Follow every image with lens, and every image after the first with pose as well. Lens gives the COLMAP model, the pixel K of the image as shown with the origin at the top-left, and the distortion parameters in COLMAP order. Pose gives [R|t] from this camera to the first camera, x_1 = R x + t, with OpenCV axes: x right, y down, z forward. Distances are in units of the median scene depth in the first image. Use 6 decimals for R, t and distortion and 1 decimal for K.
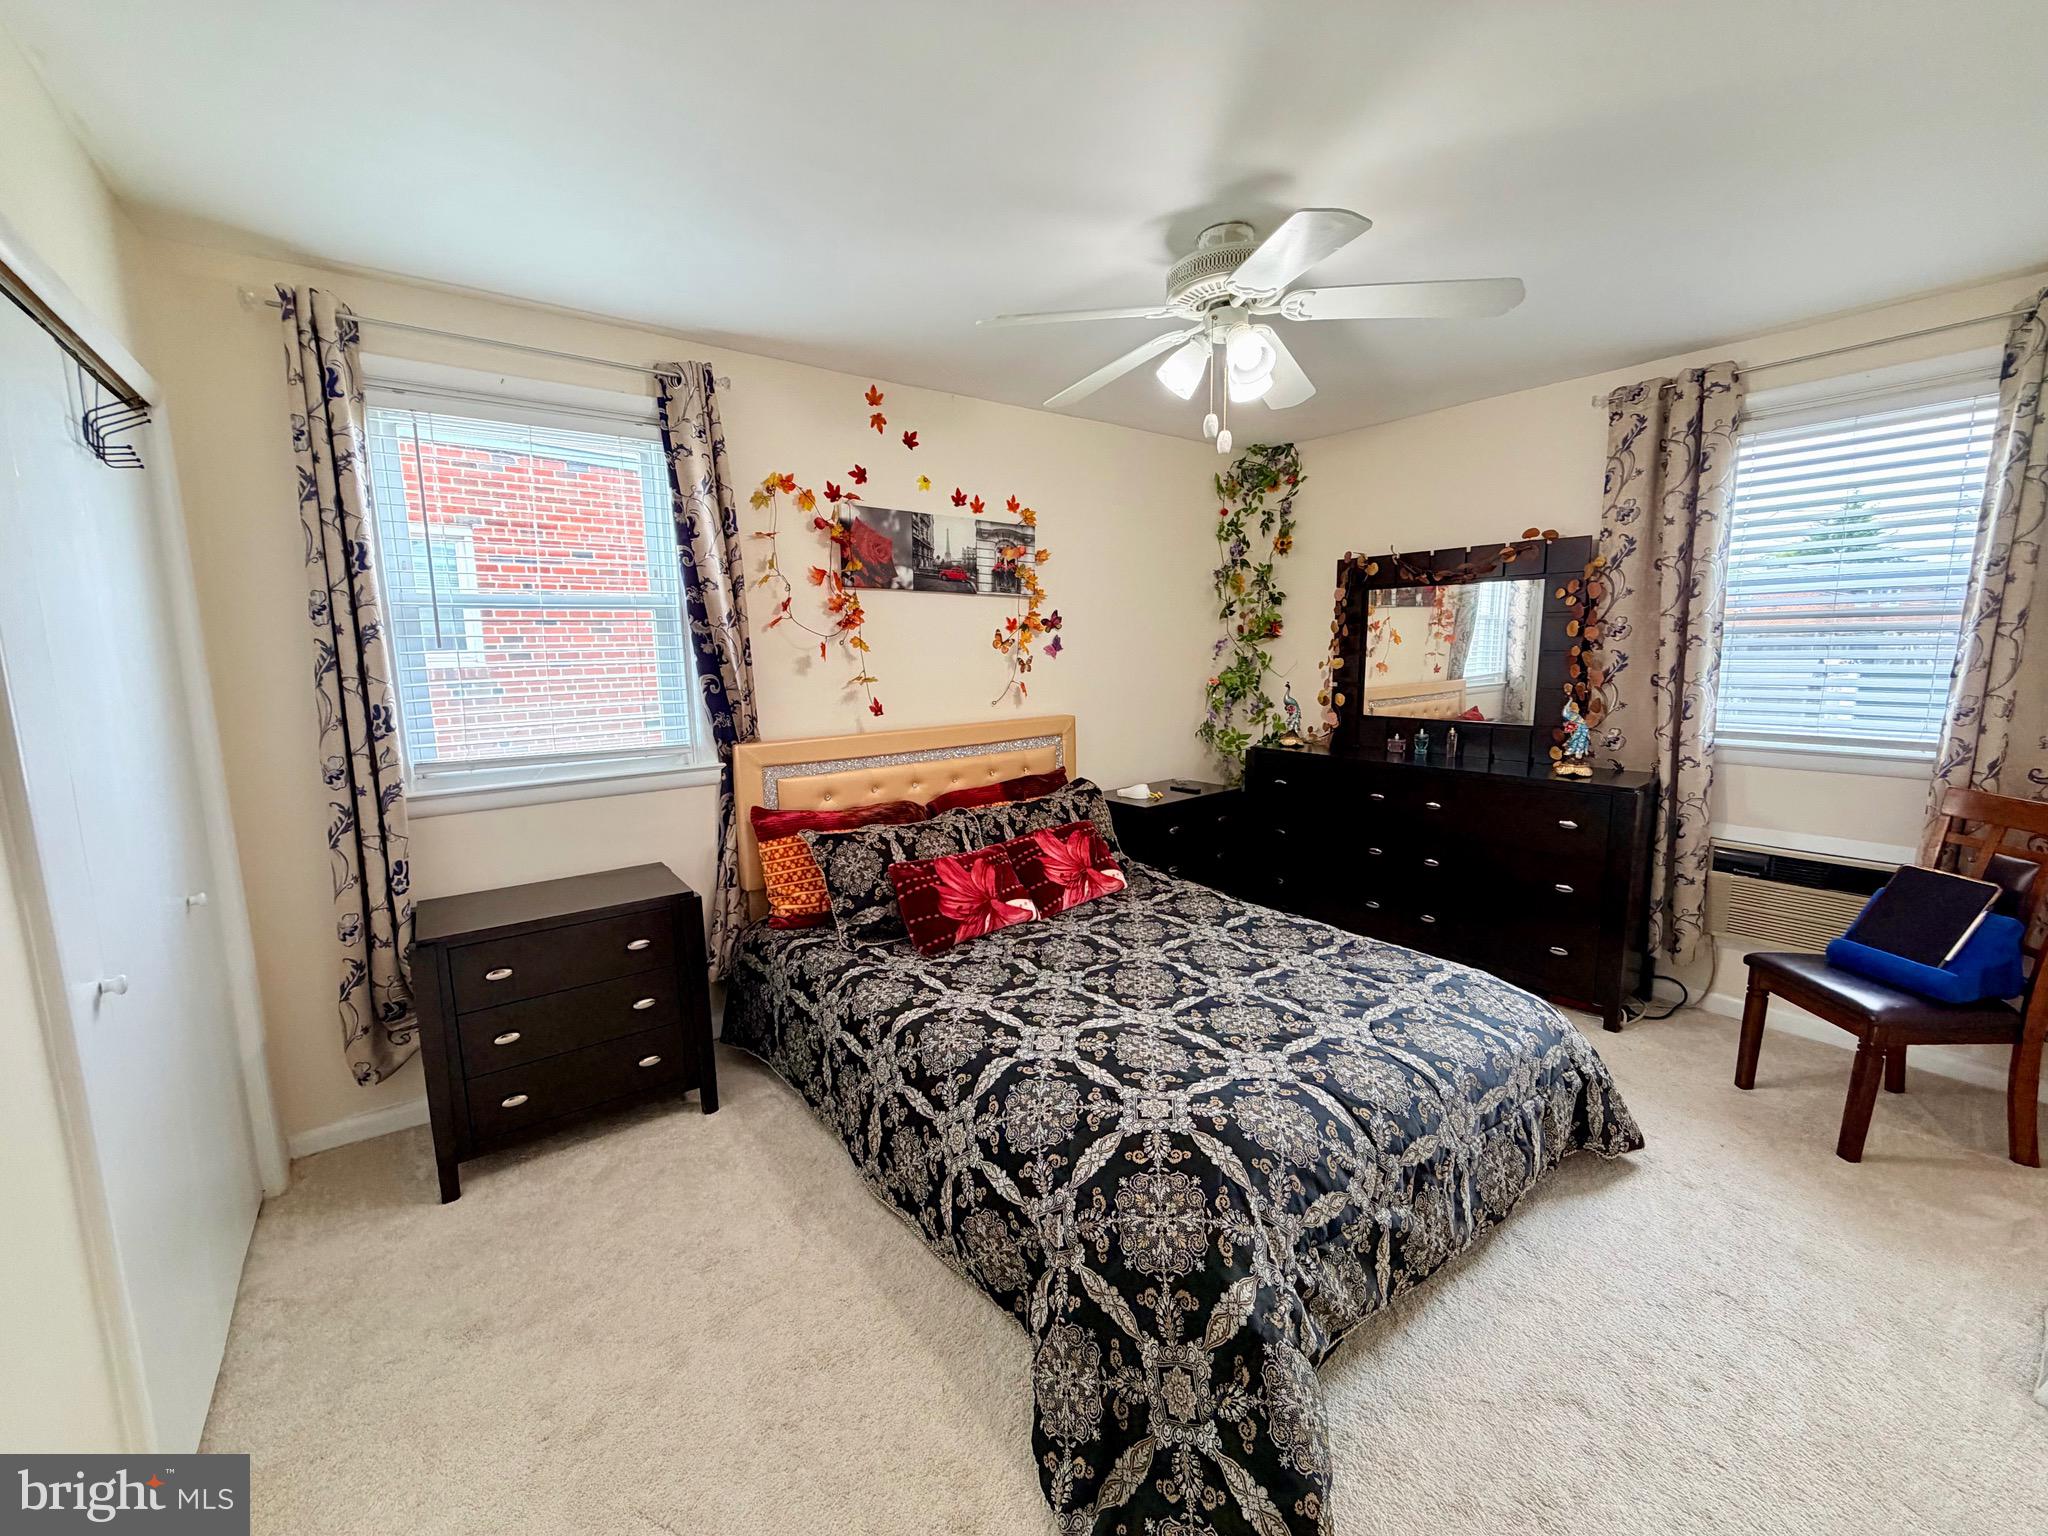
lens RADIAL K [[813.3, 0, 1017.7], [0, 813.3, 765.5], [0, 0, 1]] dist [0.003089, 0.000099]
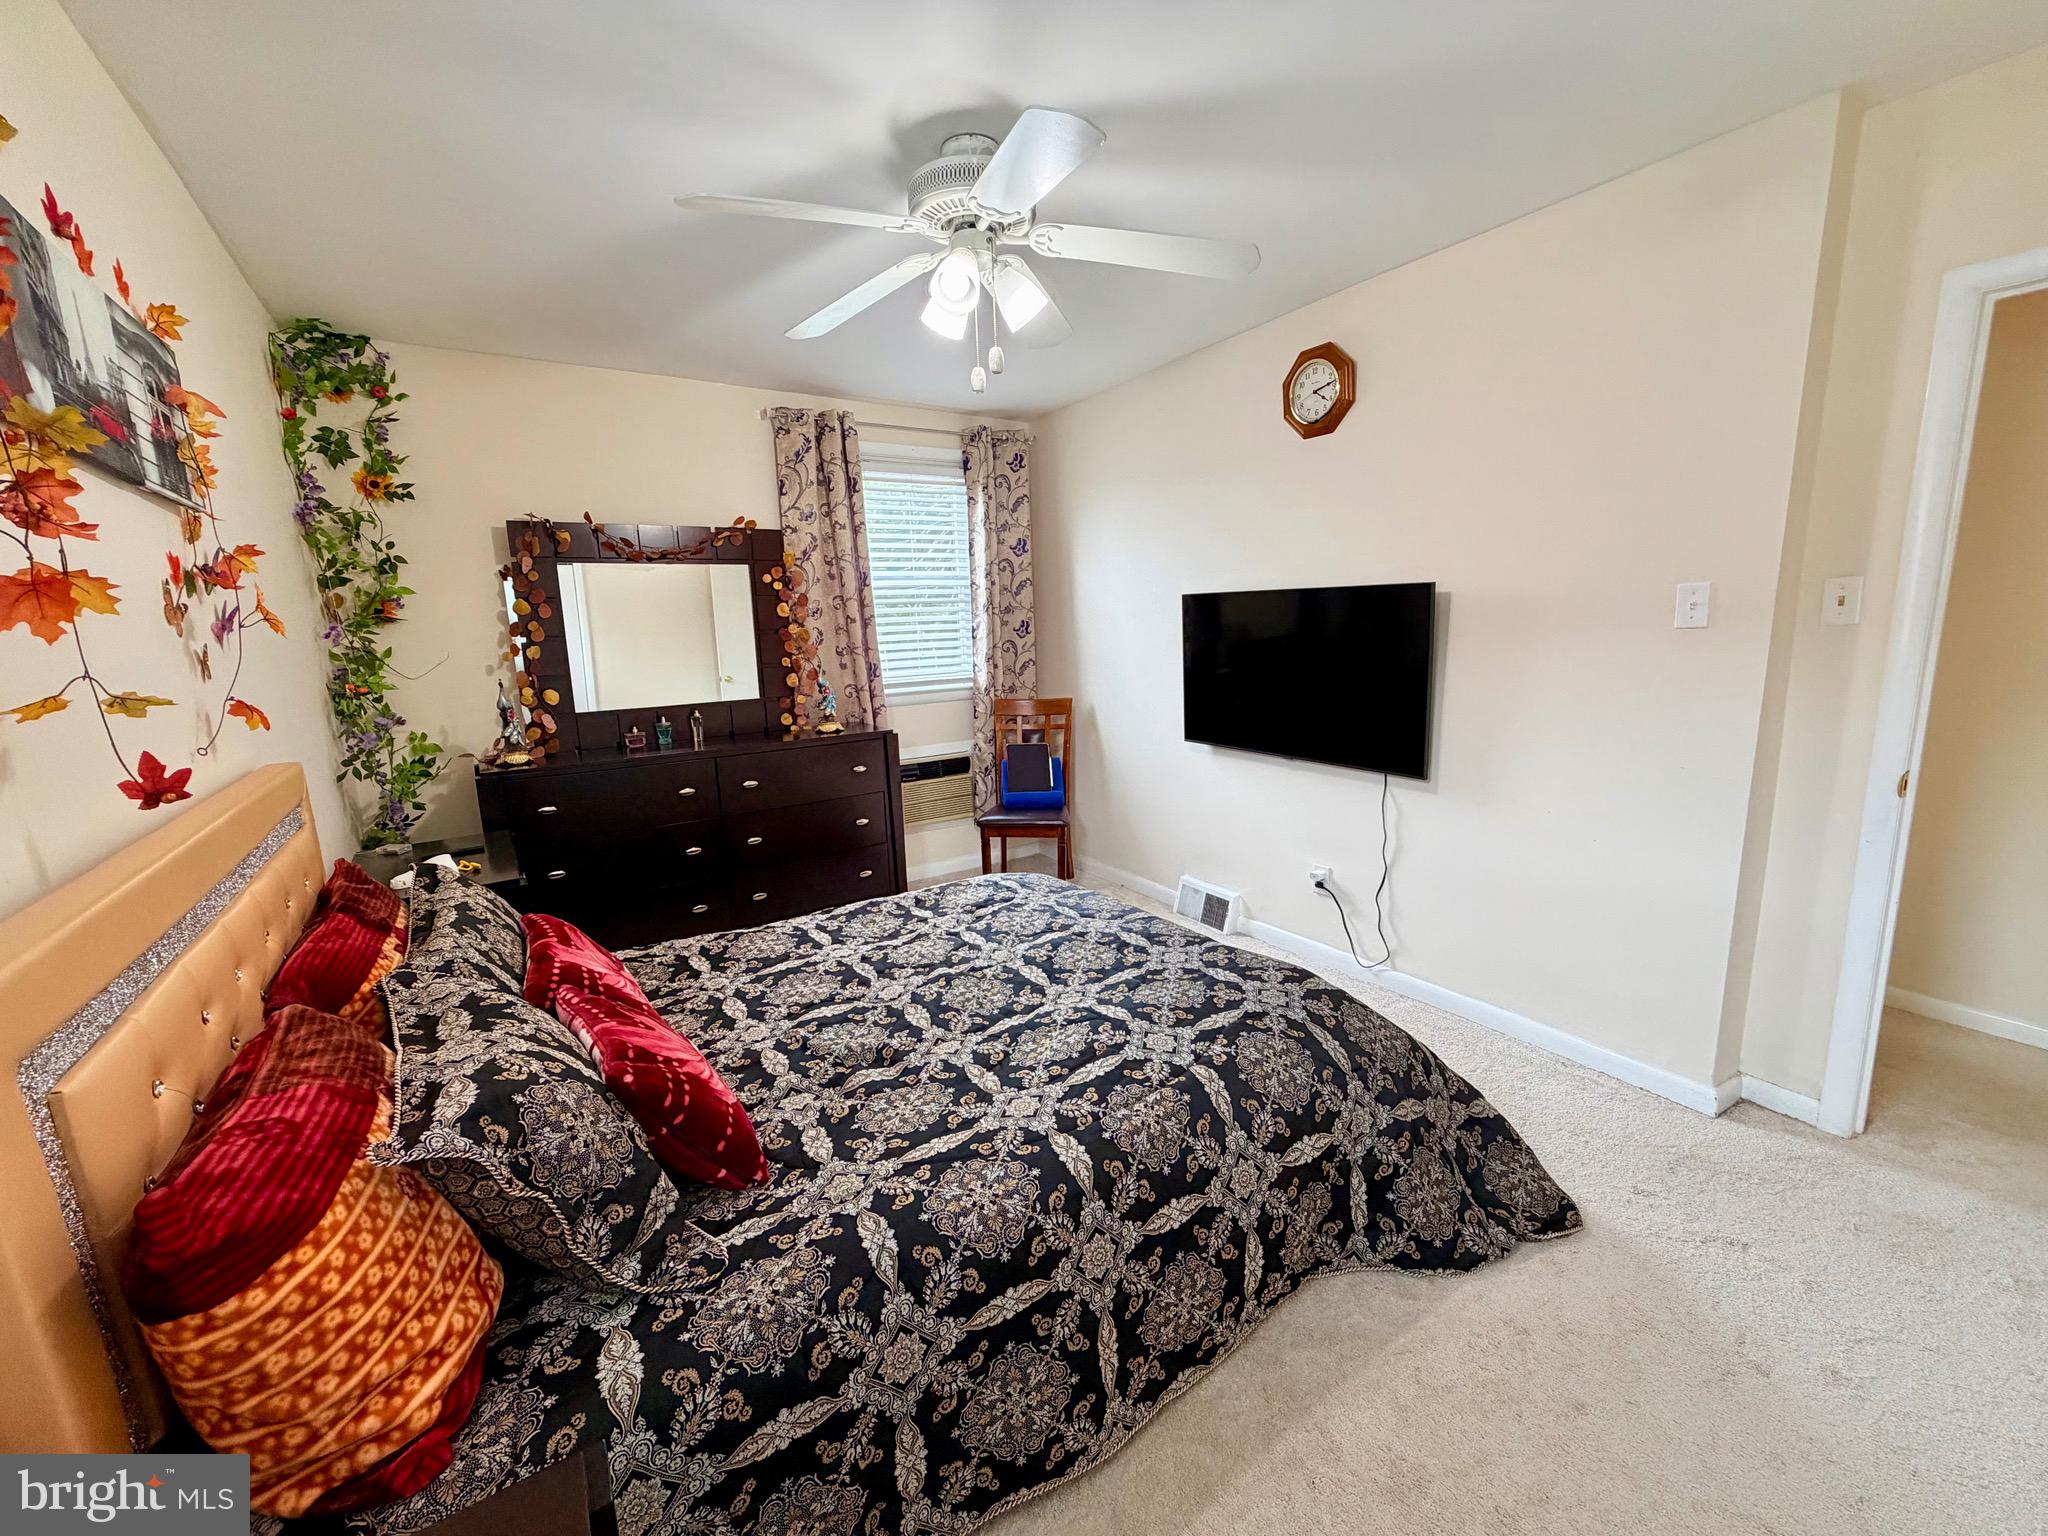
lens RADIAL K [[813.3, 0, 1017.9], [0, 813.3, 764.5], [0, 0, 1]] dist [0.003089, 0.000099]
pose [[0.075176, -0.159673, 0.984303, -0.478208], [0.181232, 0.972845, 0.143973, -0.062812], [-0.980563, 0.167564, 0.102072, 0.613590]]
